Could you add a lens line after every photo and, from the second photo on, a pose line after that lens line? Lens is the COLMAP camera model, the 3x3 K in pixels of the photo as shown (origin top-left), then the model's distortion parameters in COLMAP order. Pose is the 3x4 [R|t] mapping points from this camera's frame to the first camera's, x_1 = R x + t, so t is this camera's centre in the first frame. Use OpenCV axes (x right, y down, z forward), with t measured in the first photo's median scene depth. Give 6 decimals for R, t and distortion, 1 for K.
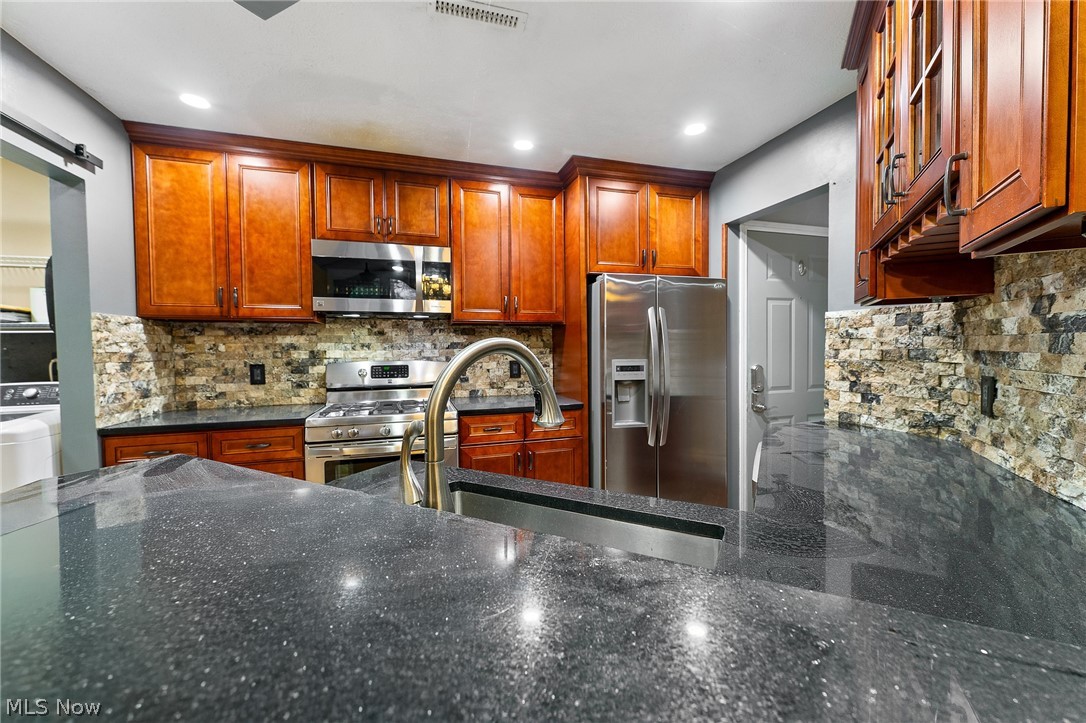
lens RADIAL K [[438.9, 0, 546.9], [0, 438.9, 359.8], [0, 0, 1]] dist [0.001054, -0.000722]
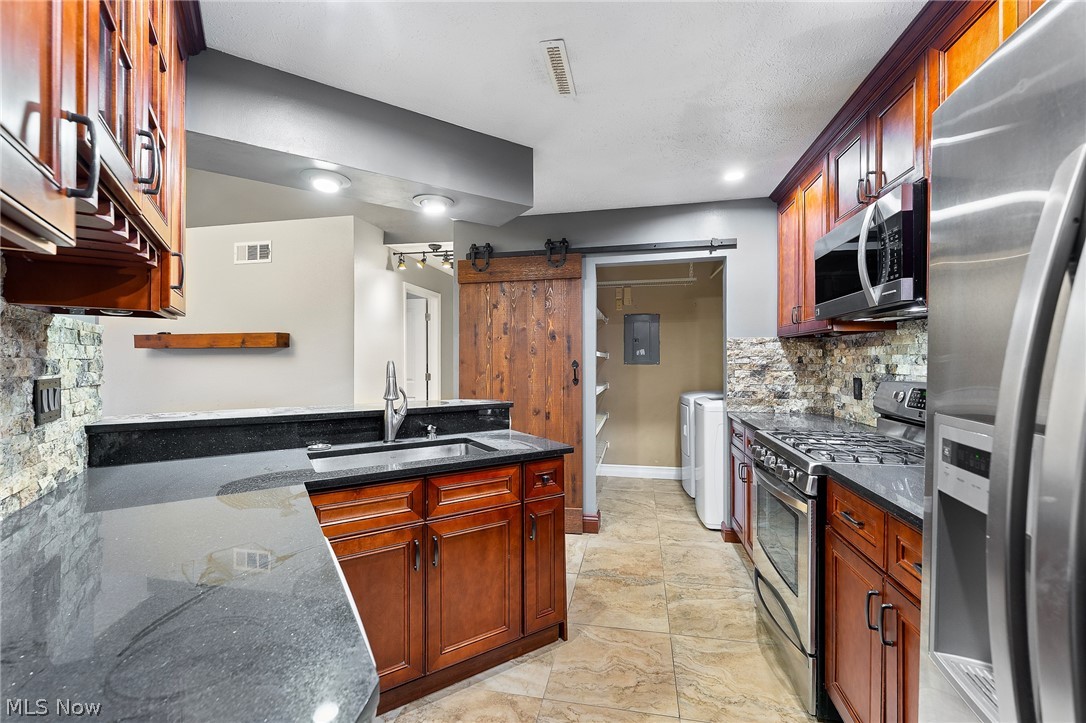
lens RADIAL K [[438.9, 0, 547.8], [0, 438.9, 361.1], [0, 0, 1]] dist [0.001054, -0.000722]
pose [[-0.471120, 0.011125, -0.881999, 0.585849], [-0.017899, 0.999594, 0.022170, -0.042178], [0.881888, 0.026232, -0.470729, 1.032394]]
